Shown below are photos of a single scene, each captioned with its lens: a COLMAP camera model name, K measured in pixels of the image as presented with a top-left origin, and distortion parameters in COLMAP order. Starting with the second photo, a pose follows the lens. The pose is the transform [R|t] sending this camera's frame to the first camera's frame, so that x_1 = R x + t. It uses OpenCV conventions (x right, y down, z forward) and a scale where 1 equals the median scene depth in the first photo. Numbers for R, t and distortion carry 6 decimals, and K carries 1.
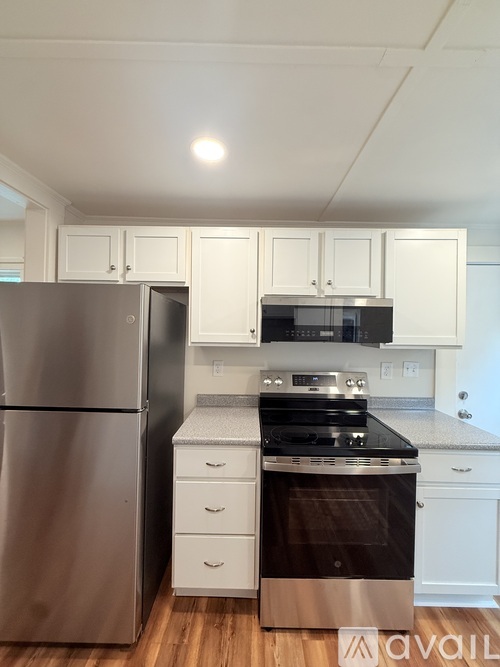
lens RADIAL K [[265.6, 0, 250.0], [0, 265.6, 333.5], [0, 0, 1]] dist [0.000042, -0.000113]
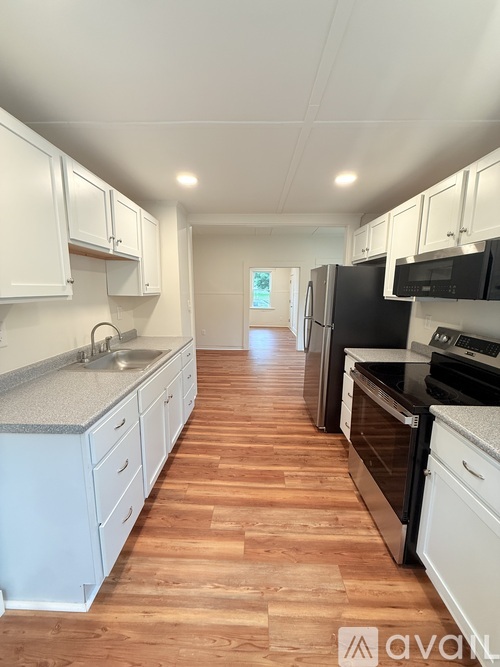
lens RADIAL K [[265.6, 0, 250.0], [0, 265.6, 333.5], [0, 0, 1]] dist [0.000042, -0.000113]
pose [[-0.011238, 0.151712, -0.988361, 1.270142], [-0.013685, 0.988307, 0.151859, 0.023677], [0.999843, 0.015232, -0.009030, 0.321344]]
